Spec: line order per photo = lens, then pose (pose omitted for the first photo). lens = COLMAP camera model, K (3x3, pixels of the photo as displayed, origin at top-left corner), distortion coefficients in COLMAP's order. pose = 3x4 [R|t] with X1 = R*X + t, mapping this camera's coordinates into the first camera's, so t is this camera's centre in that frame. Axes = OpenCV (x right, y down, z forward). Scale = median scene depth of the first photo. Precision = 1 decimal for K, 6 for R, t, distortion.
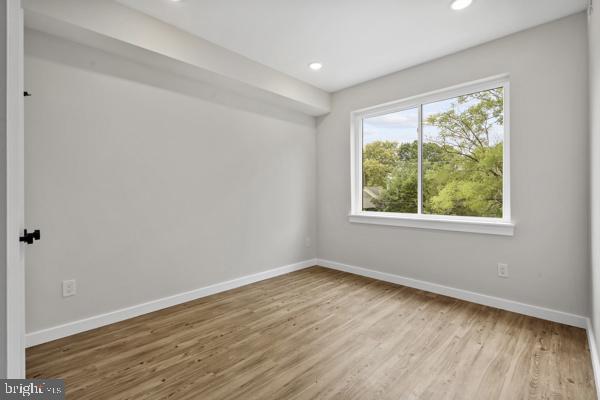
lens RADIAL K [[275.0, 0, 303.7], [0, 275.0, 192.7], [0, 0, 1]] dist [-0.003696, -0.000443]
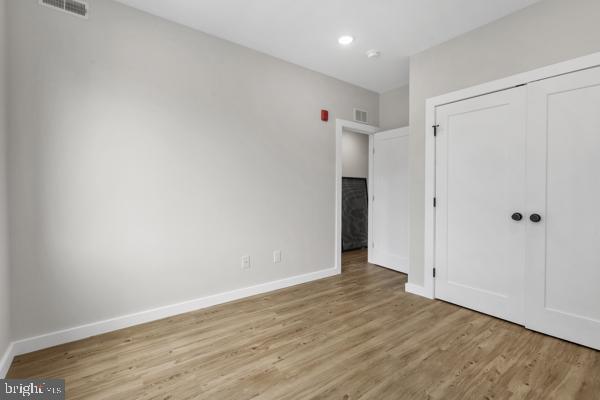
lens RADIAL K [[275.0, 0, 303.7], [0, 275.0, 192.7], [0, 0, 1]] dist [-0.003696, -0.000443]
pose [[-0.988707, -0.000648, 0.149861, 0.057552], [0.000037, 0.999990, 0.004567, 0.004679], [-0.149863, 0.004520, -0.988696, 1.969435]]
